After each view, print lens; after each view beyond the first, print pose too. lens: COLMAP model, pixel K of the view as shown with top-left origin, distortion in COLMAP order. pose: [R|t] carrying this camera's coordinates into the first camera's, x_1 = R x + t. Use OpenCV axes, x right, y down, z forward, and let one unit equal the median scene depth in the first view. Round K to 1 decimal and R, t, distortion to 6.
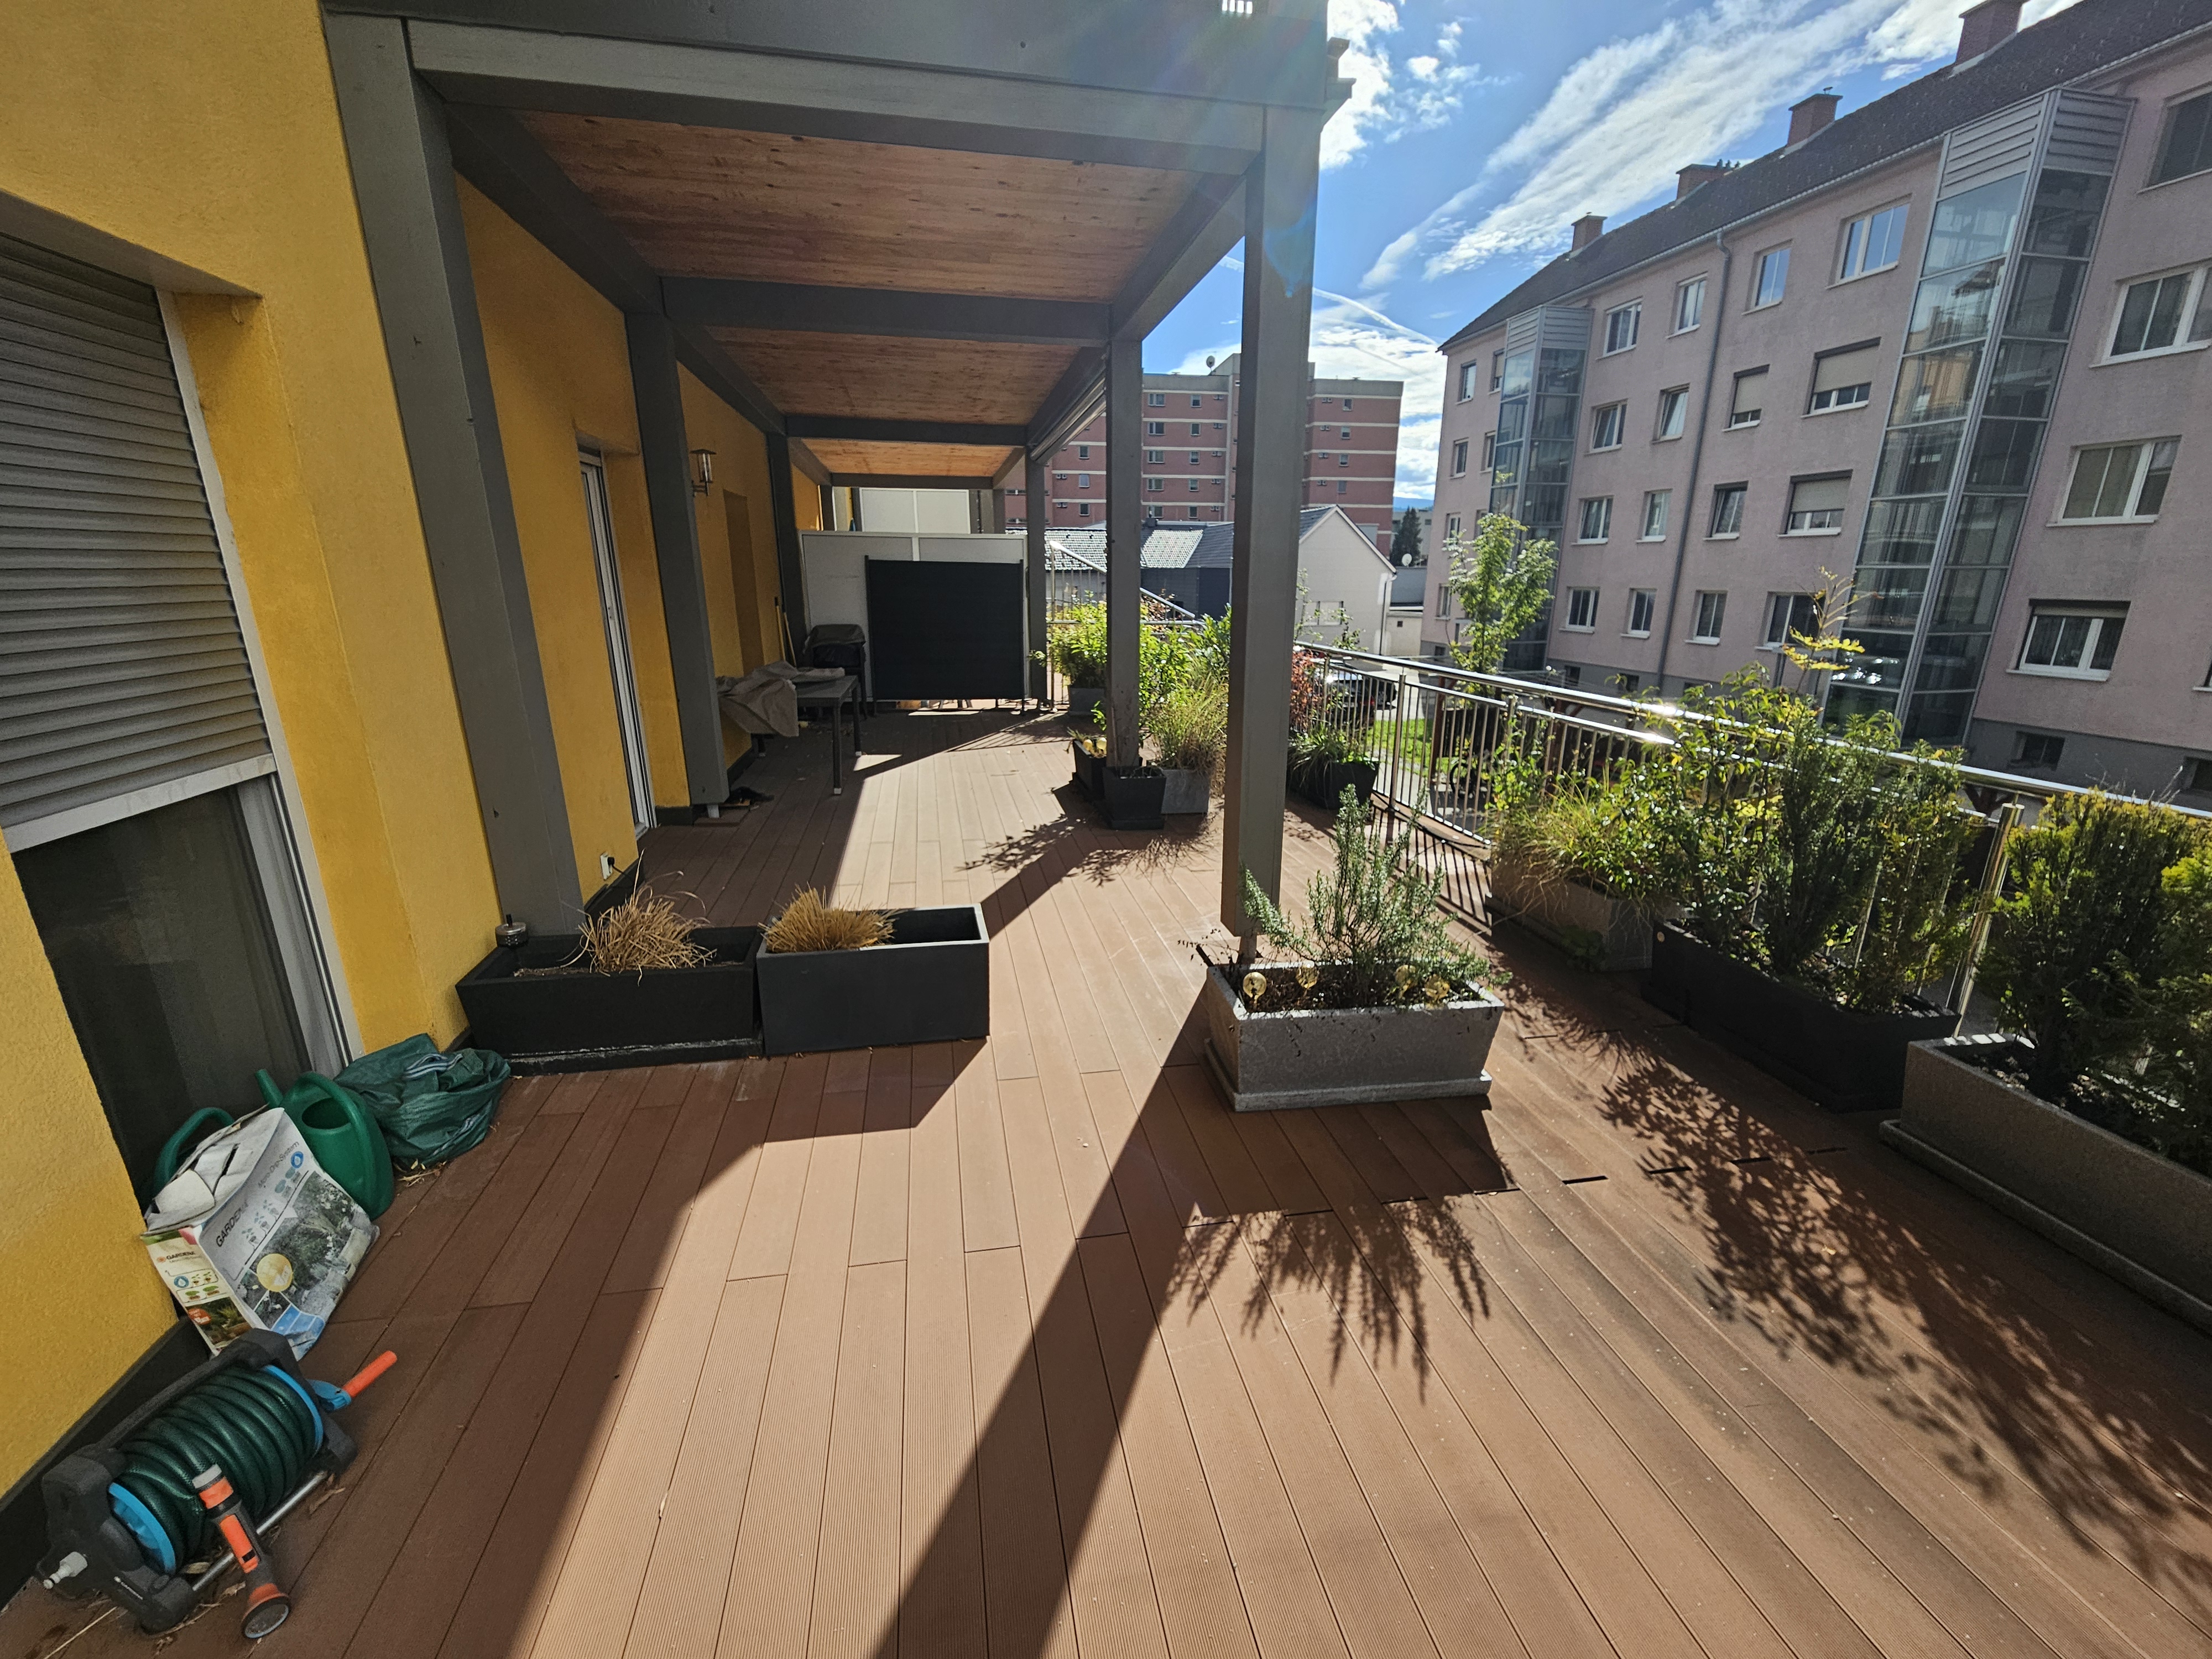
lens RADIAL K [[911.5, 0, 1113.5], [0, 911.5, 849.3], [0, 0, 1]] dist [-0.000435, -0.000561]
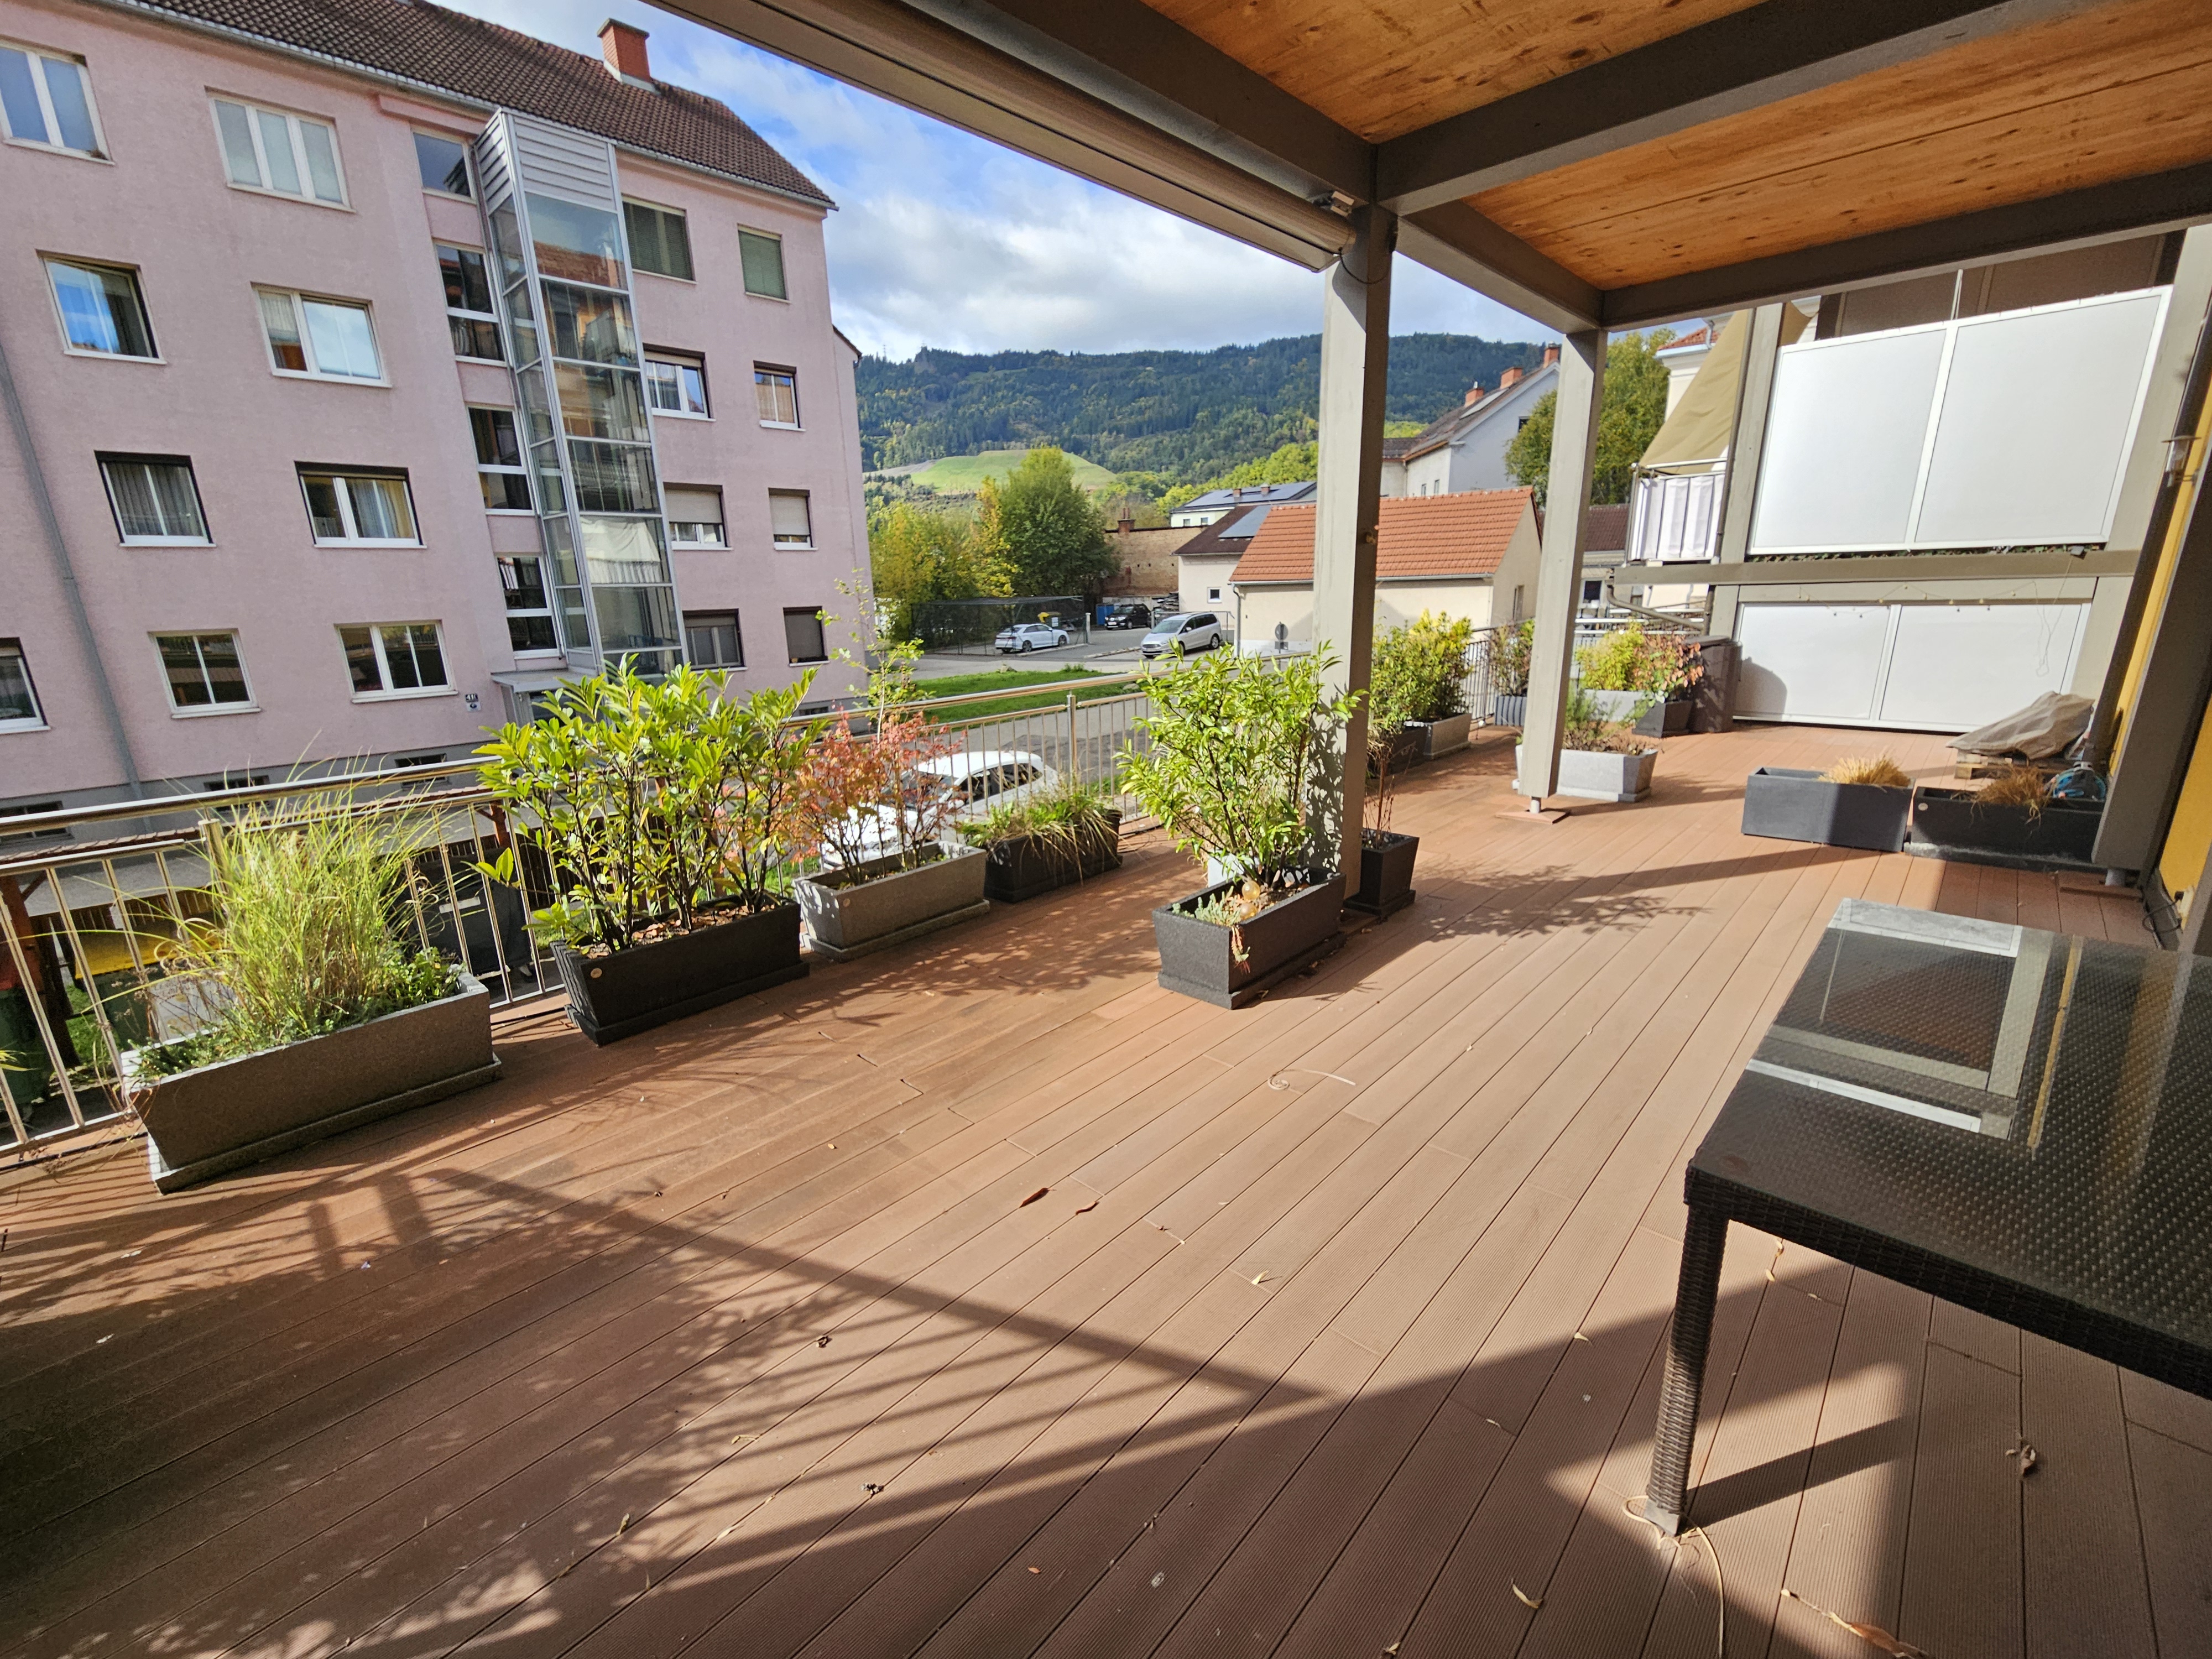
lens RADIAL K [[911.5, 0, 1113.9], [0, 911.5, 841.1], [0, 0, 1]] dist [-0.000435, -0.000561]
pose [[-0.576555, -0.214746, 0.788333, -0.151742], [0.258643, 0.867256, 0.425406, -0.160237], [-0.775041, 0.449167, -0.444478, 0.530025]]
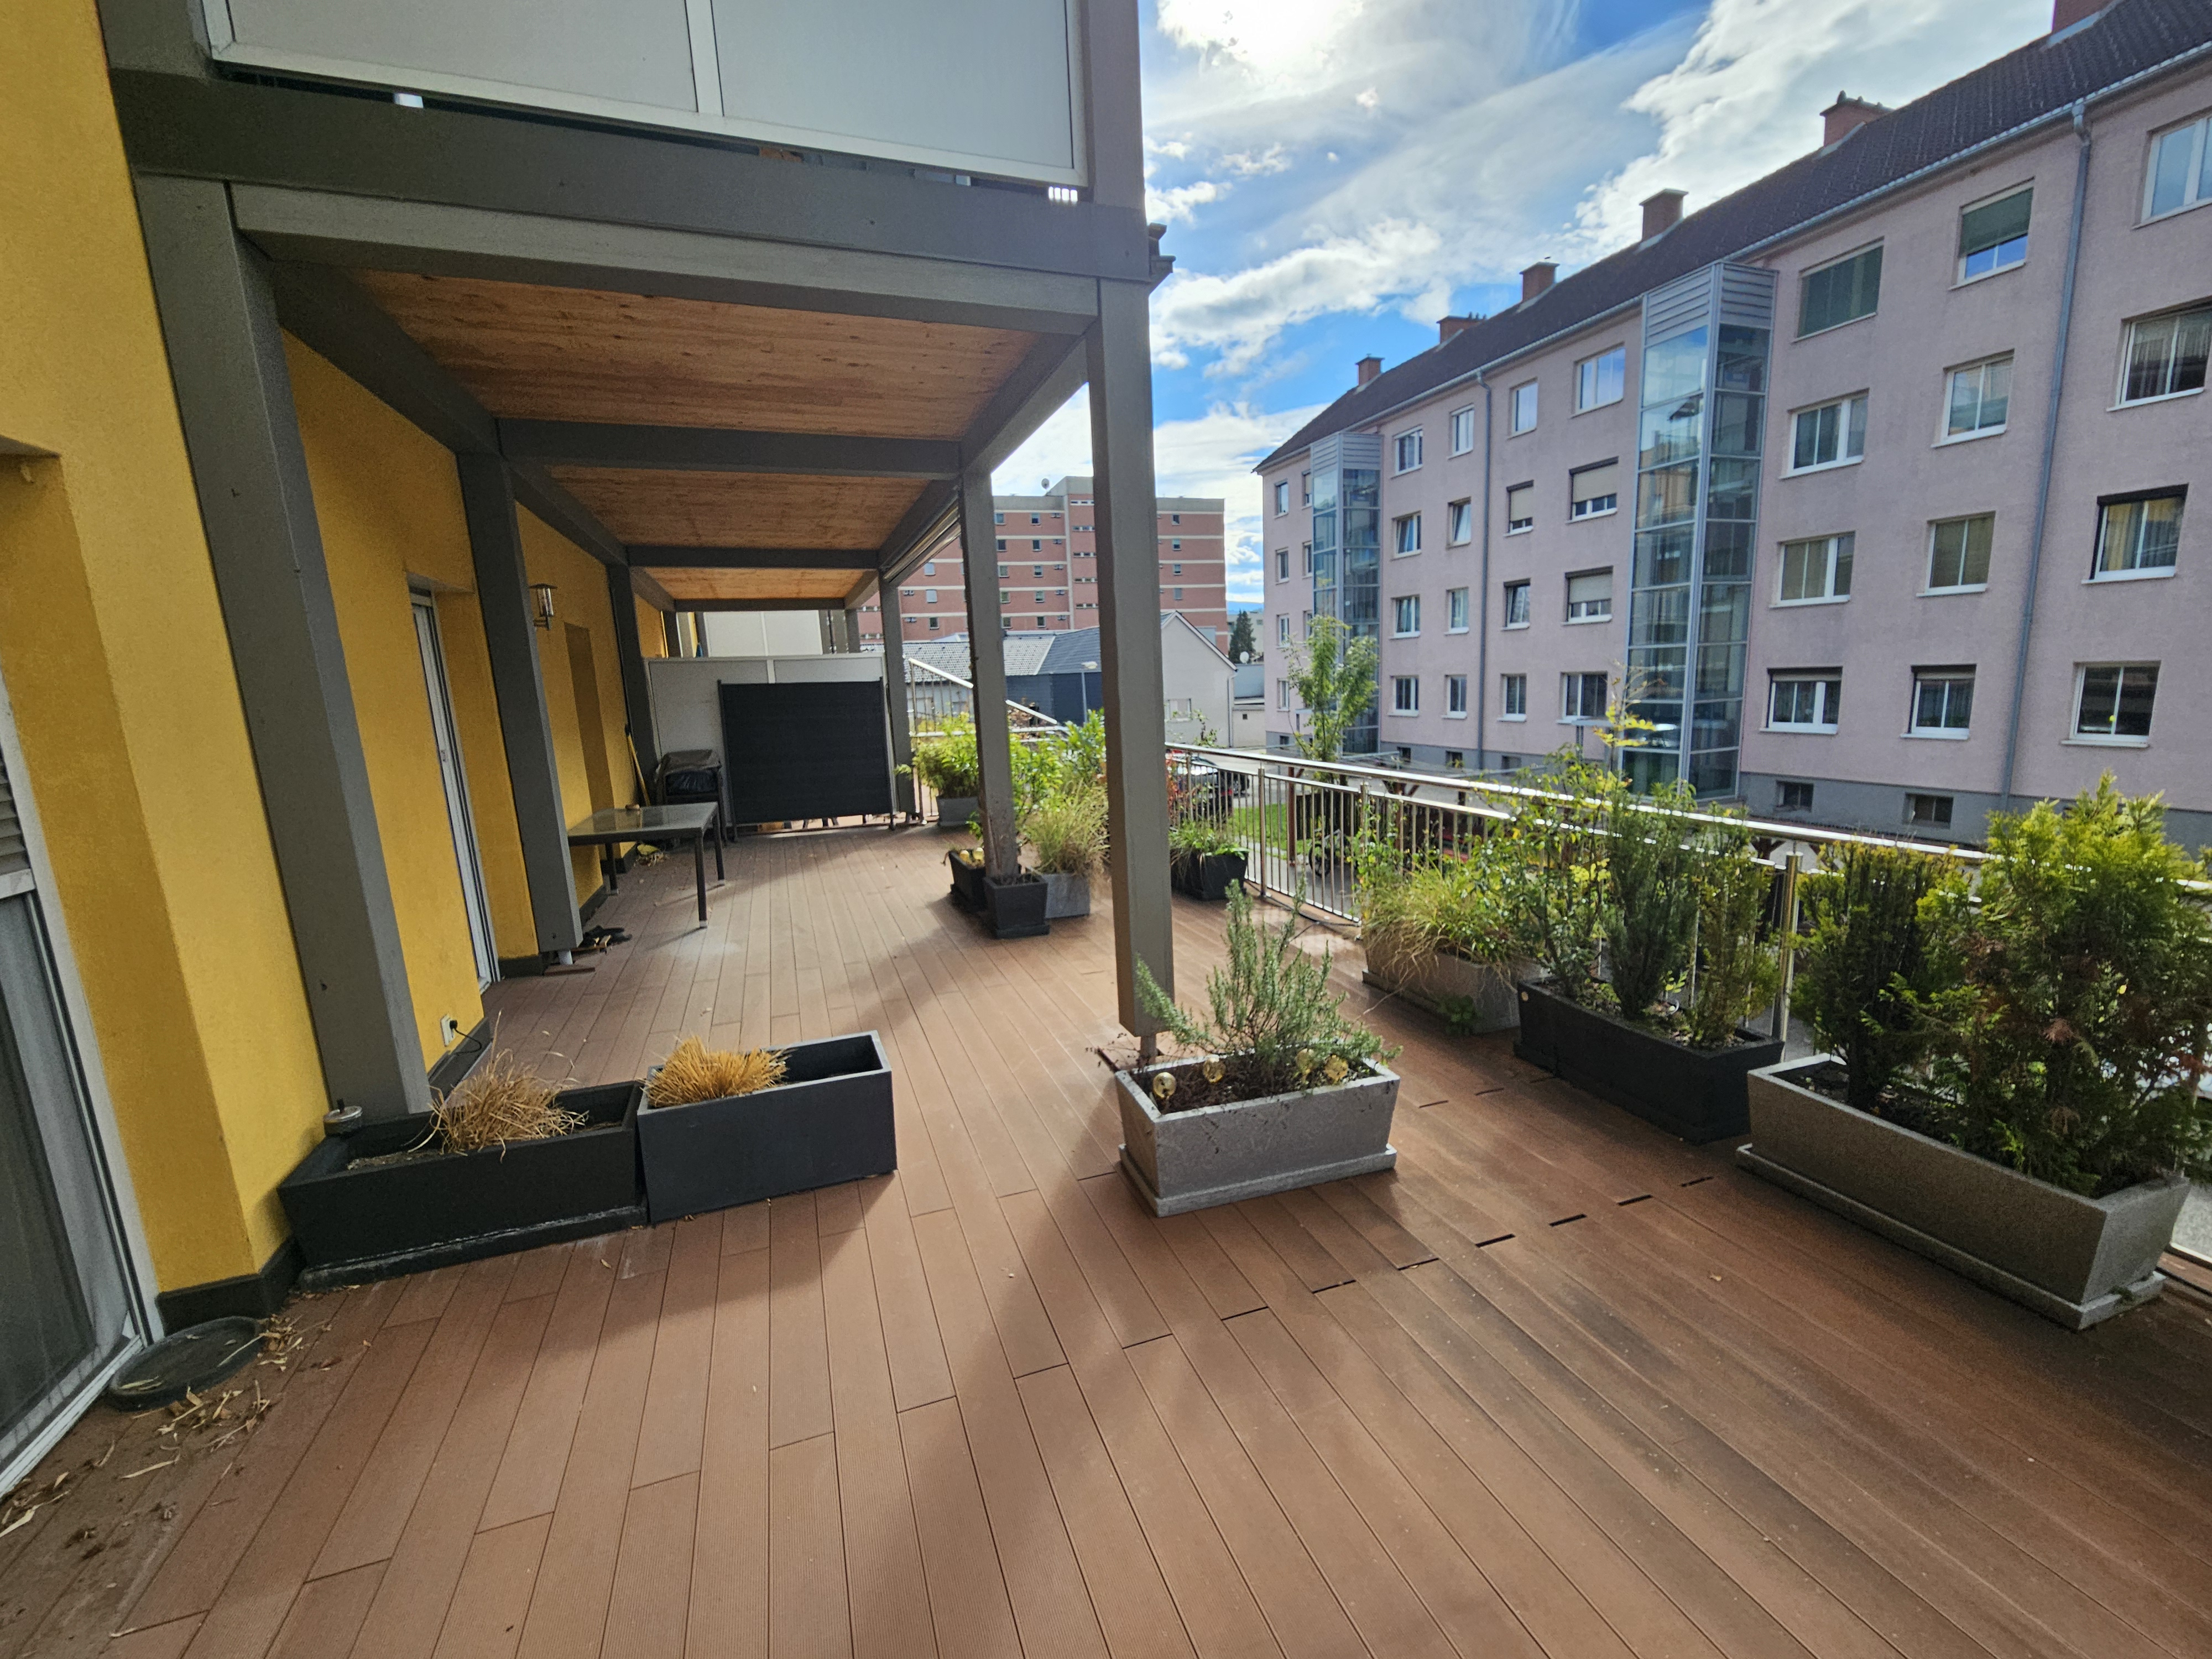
lens RADIAL K [[911.5, 0, 1116.9], [0, 911.5, 848.2], [0, 0, 1]] dist [-0.000435, -0.000561]
pose [[0.986050, -0.073692, 0.149247, -0.003589], [0.089649, 0.990615, -0.103172, -0.001487], [-0.140243, 0.115112, 0.983403, -0.001917]]
